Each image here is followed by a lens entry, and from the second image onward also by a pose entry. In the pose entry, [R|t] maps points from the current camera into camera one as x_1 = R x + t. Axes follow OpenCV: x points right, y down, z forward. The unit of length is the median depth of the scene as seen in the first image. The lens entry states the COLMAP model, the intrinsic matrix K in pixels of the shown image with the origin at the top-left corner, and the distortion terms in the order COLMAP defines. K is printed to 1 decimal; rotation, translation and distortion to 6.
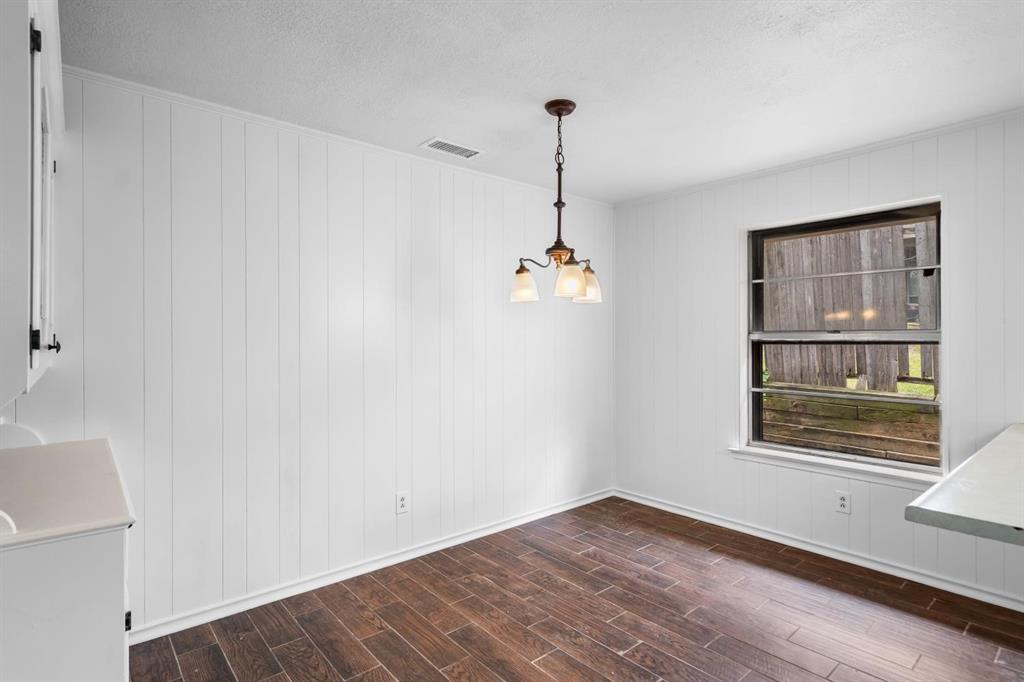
lens RADIAL K [[509.4, 0, 512.8], [0, 509.4, 333.8], [0, 0, 1]] dist [0.005067, 0.000138]
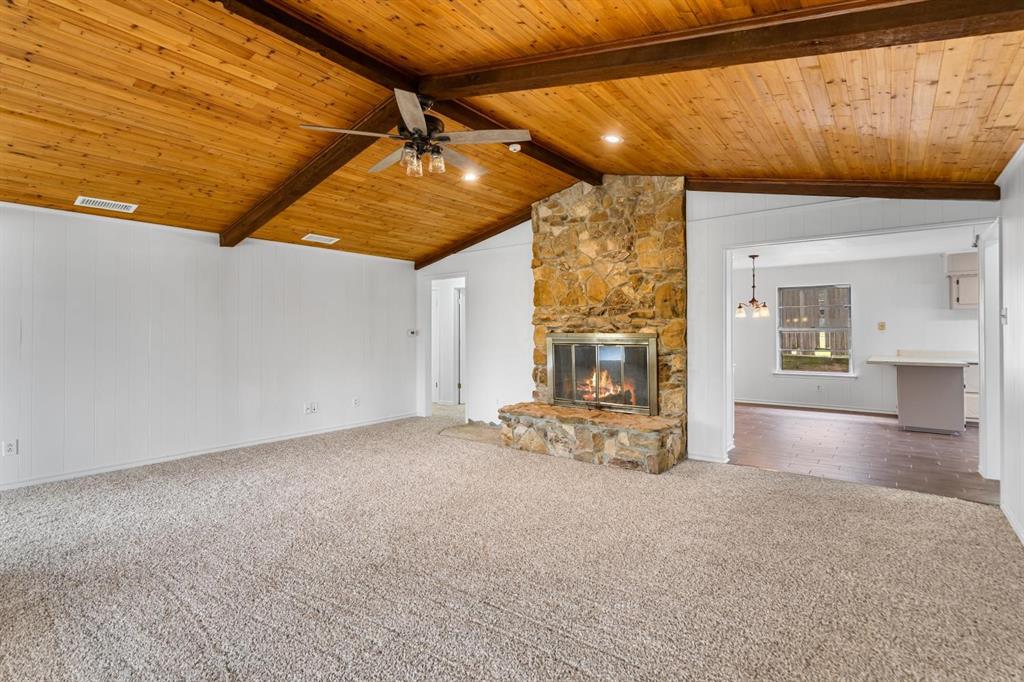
lens RADIAL K [[509.4, 0, 515.7], [0, 509.4, 337.3], [0, 0, 1]] dist [0.005067, 0.000138]
pose [[0.973885, 0.000957, 0.227038, -1.030692], [-0.004954, 0.999843, 0.017033, 0.006228], [-0.226986, -0.017713, 0.973737, -0.874981]]
